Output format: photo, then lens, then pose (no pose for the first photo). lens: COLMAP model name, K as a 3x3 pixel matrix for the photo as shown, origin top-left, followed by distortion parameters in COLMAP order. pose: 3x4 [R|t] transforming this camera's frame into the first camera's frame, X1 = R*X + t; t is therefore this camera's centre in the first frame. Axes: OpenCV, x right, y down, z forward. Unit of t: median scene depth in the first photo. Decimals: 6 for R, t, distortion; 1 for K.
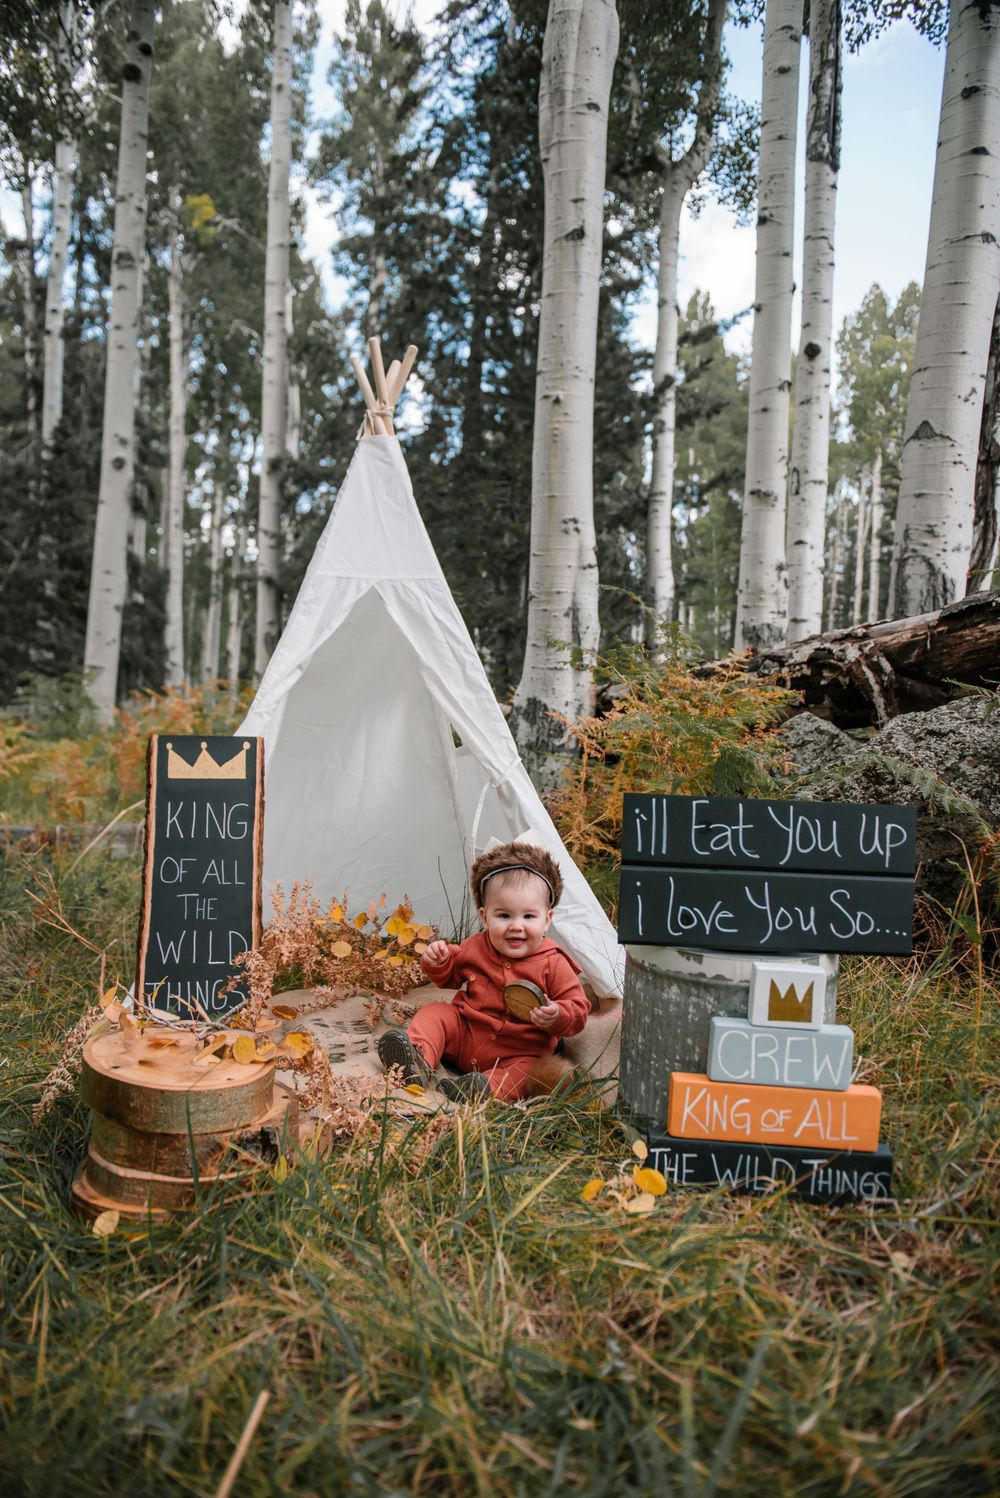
lens RADIAL K [[1015.6, 0, 482.0], [0, 1015.6, 748.8], [0, 0, 1]] dist [-0.052617, -0.006438]
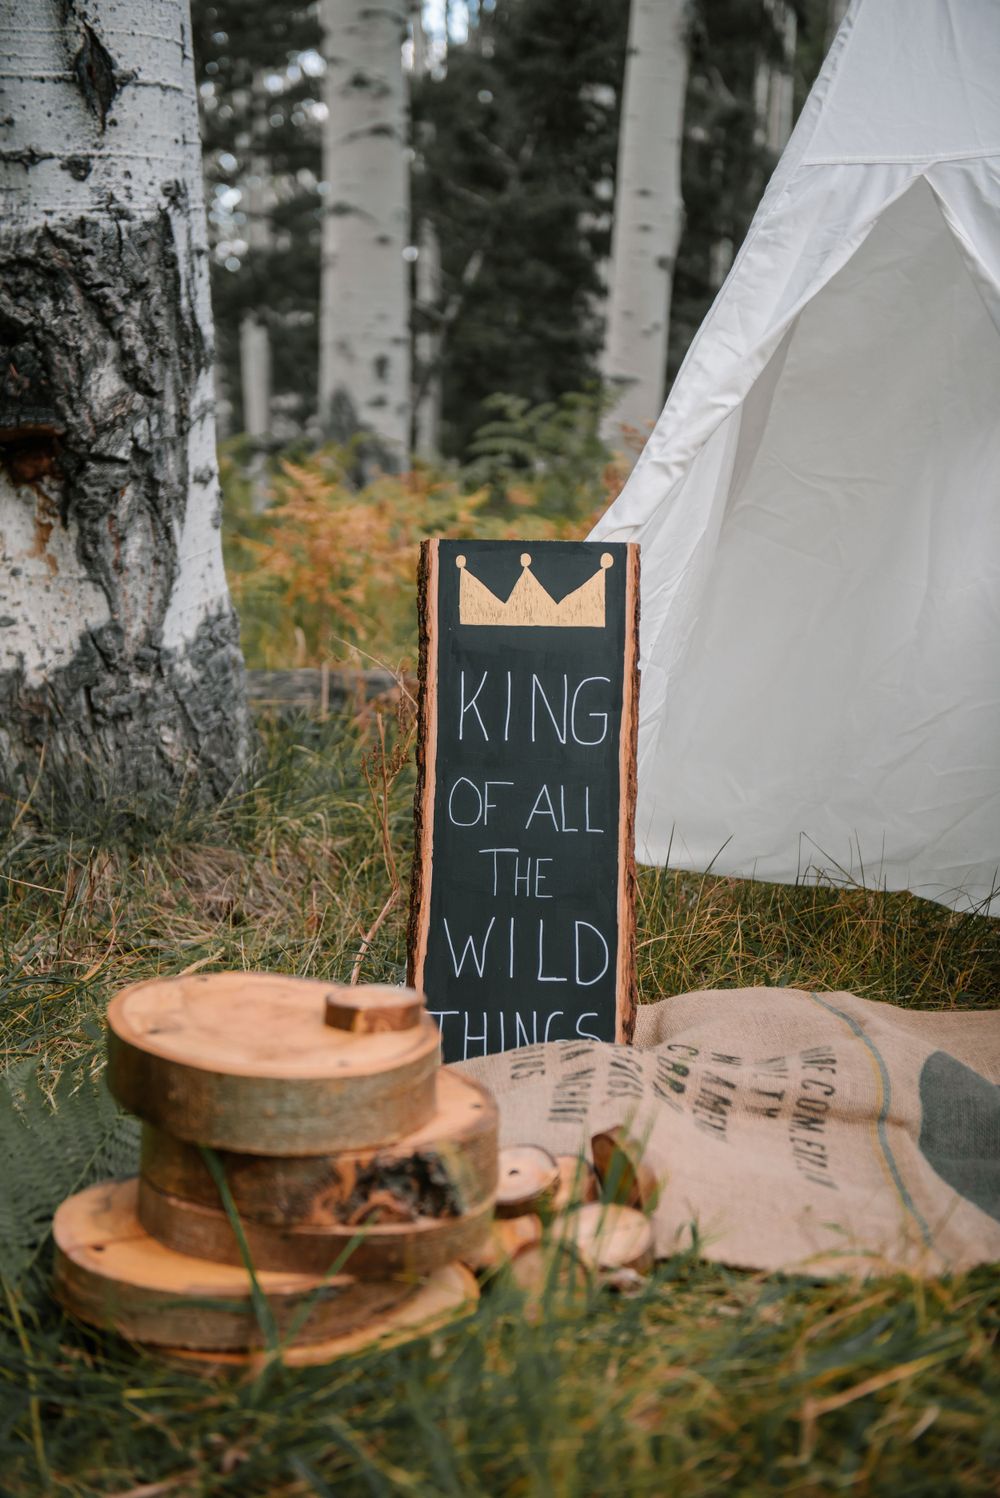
lens RADIAL K [[1974.8, 0, 467.7], [0, 1974.8, 769.2], [0, 0, 1]] dist [0.099525, 0.000000]
pose [[0.884772, 0.049935, -0.463341, 0.140883], [0.005093, 0.993147, 0.116759, 0.001834], [0.465996, -0.105665, 0.878454, 0.051092]]
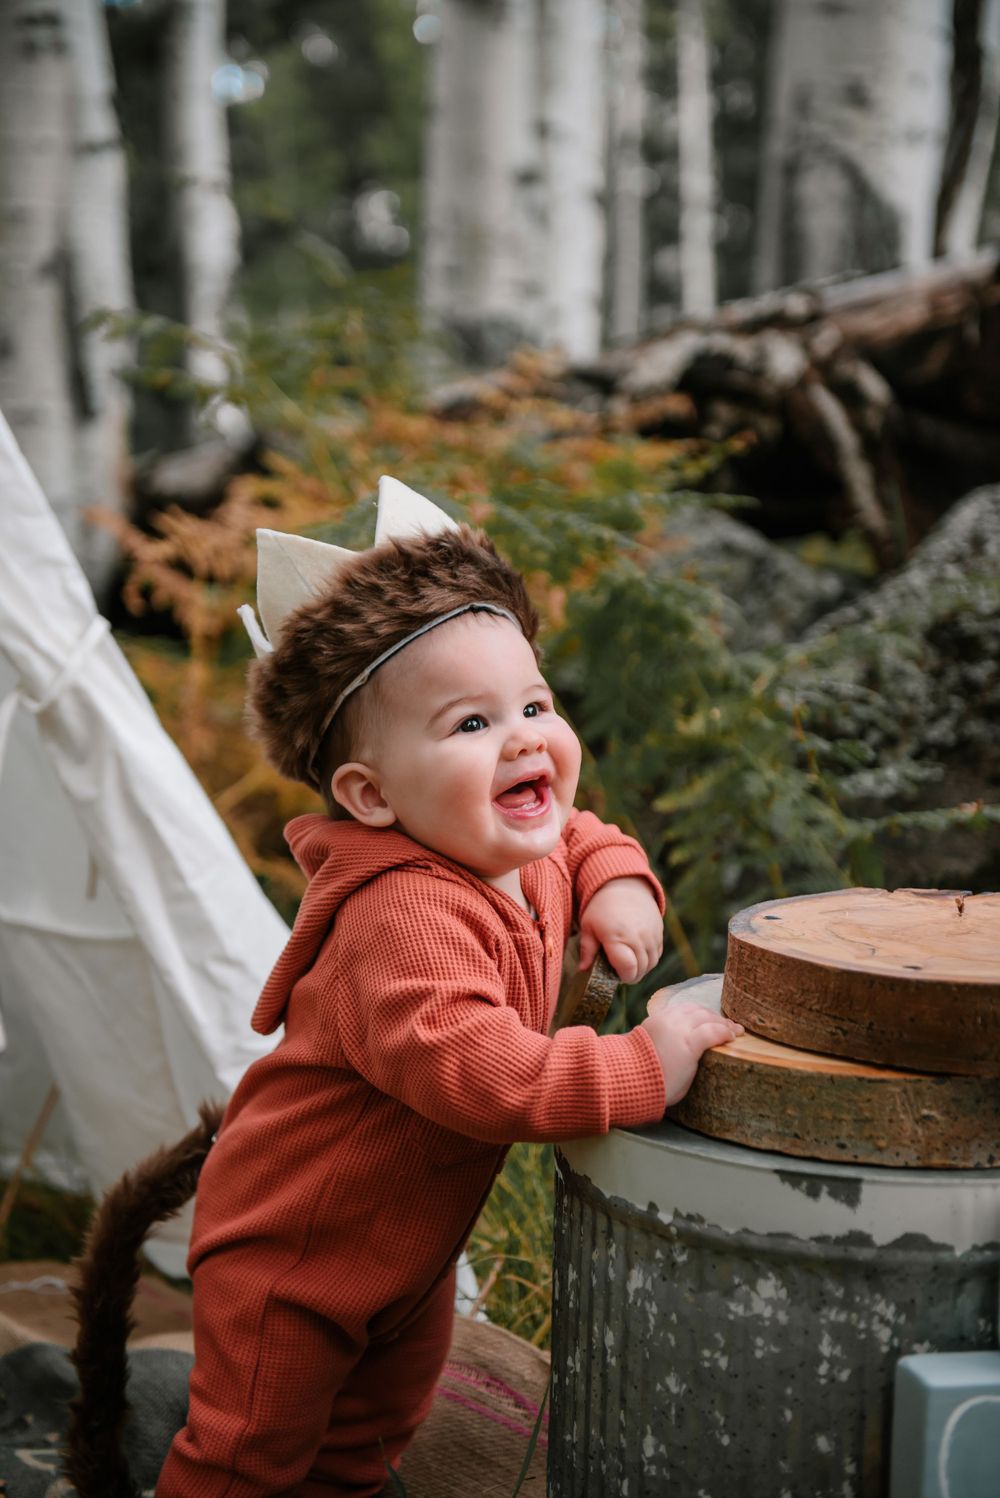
lens RADIAL K [[2269.5, 0, 474.7], [0, 2269.5, 806.6], [0, 0, 1]] dist [0.143745, 0.000000]
pose [[0.953467, -0.059894, 0.295489, -0.061687], [0.037890, 0.996103, 0.079643, 0.012563], [-0.299107, -0.064740, 0.952021, 0.195261]]
